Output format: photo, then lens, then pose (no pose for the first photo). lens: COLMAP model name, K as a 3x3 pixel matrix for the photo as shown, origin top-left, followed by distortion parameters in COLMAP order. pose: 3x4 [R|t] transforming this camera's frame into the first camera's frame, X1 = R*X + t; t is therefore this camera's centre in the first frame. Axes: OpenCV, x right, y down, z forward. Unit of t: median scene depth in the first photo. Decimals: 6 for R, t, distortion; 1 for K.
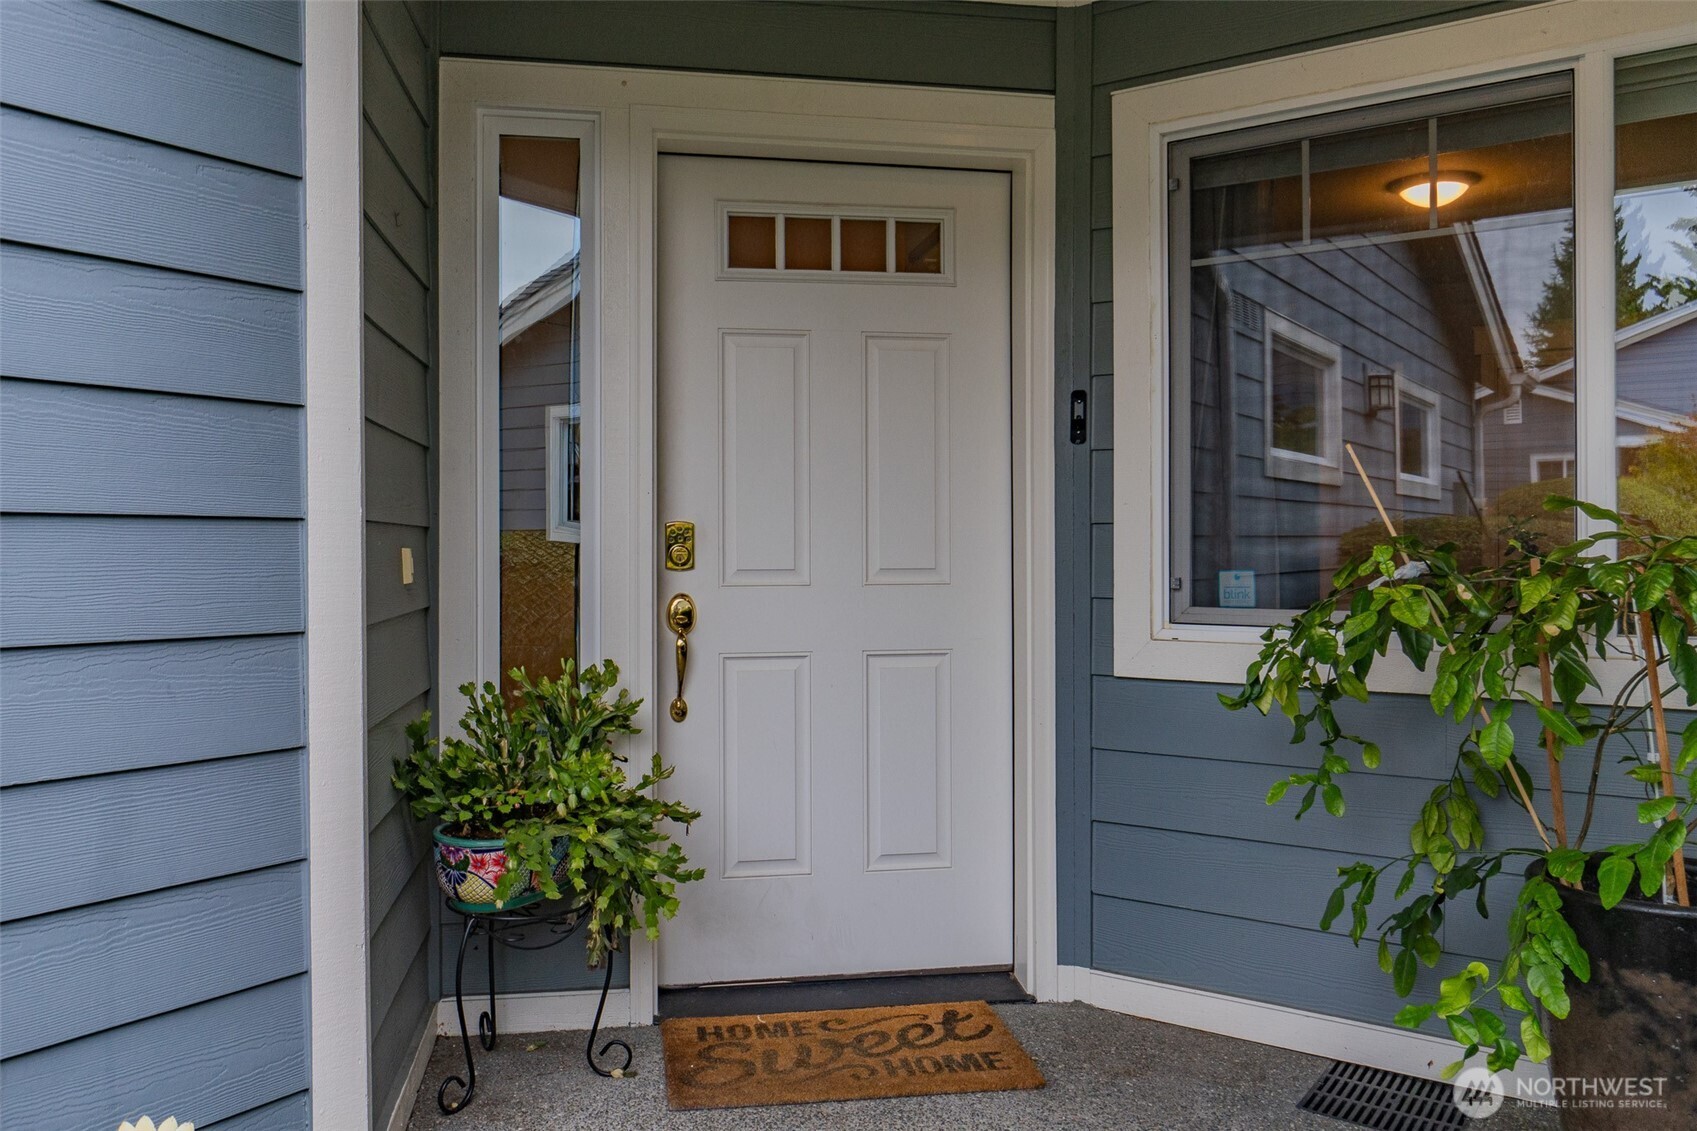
lens RADIAL K [[1317.5, 0, 848.5], [0, 1317.5, 565.5], [0, 0, 1]] dist [0.000464, 0.000723]
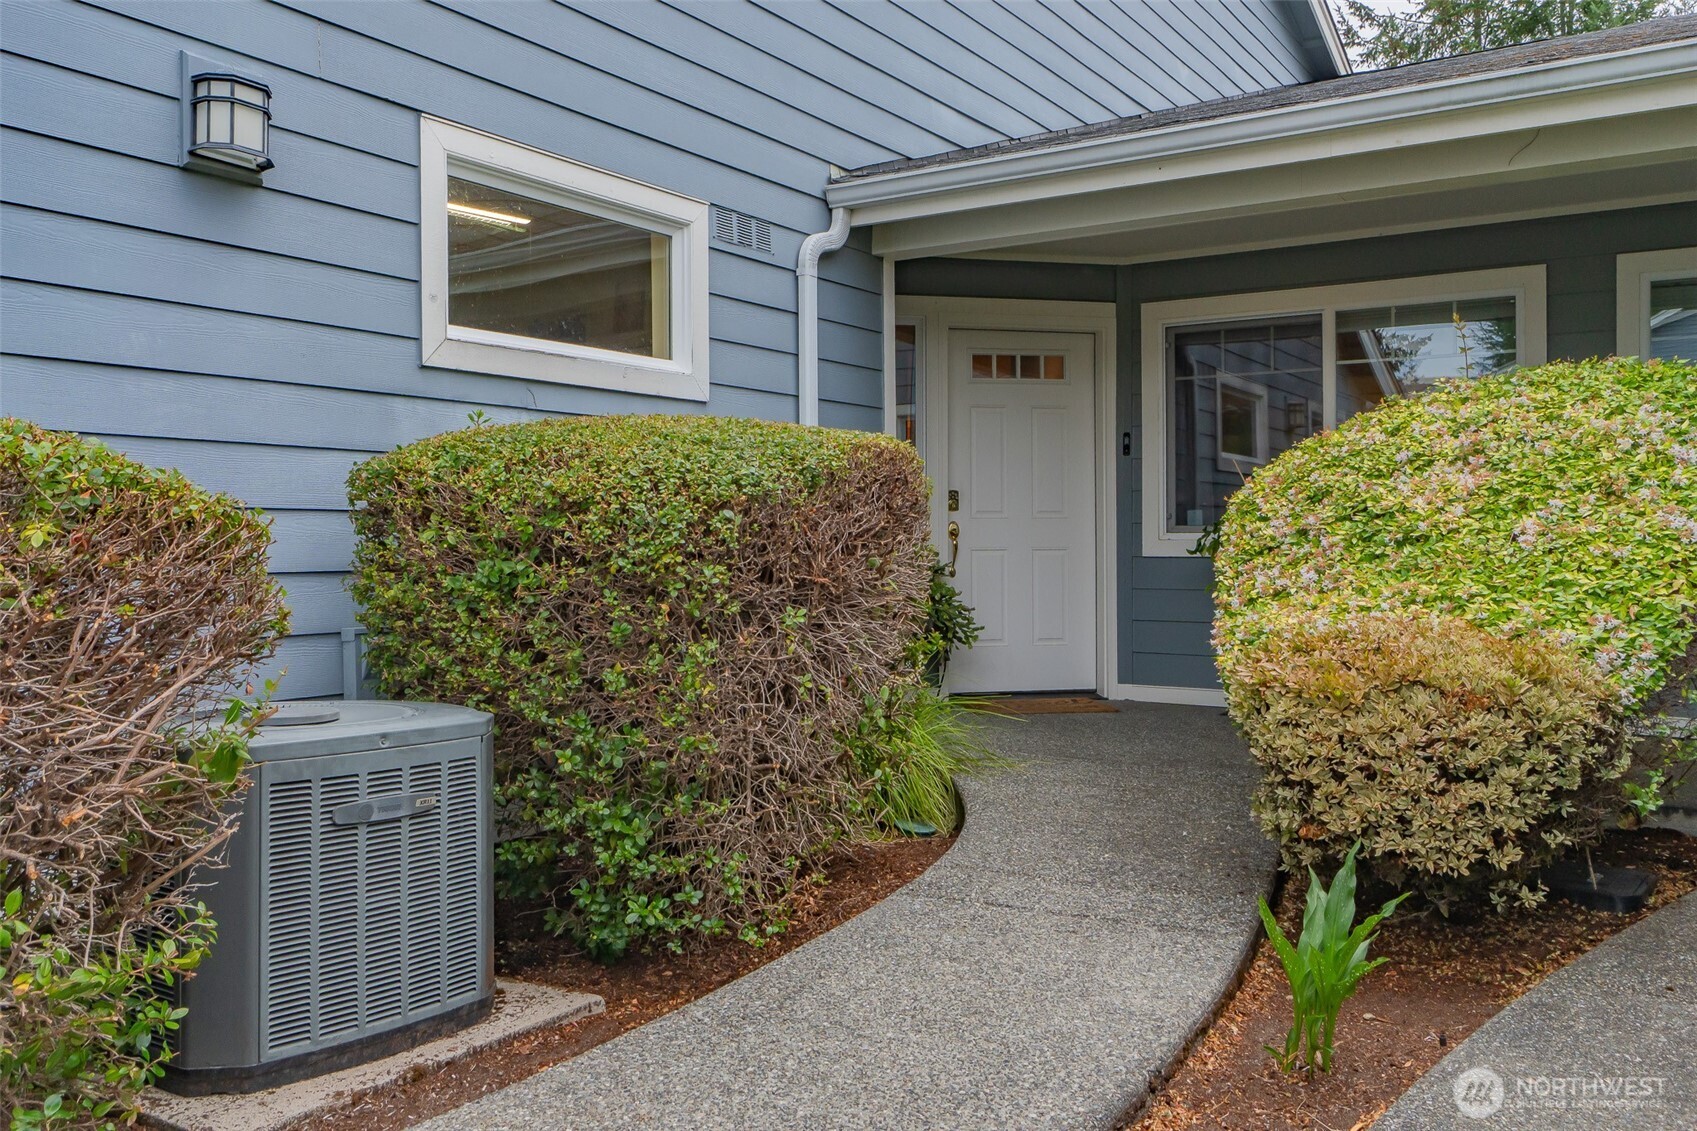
lens RADIAL K [[1387.1, 0, 848.5], [0, 1387.1, 565.5], [0, 0, 1]] dist [-0.002628, -0.000283]
pose [[0.999602, -0.003221, 0.028042, -0.372803], [0.003246, 0.999994, -0.000844, 0.098110], [-0.028039, 0.000935, 0.999606, -1.380836]]
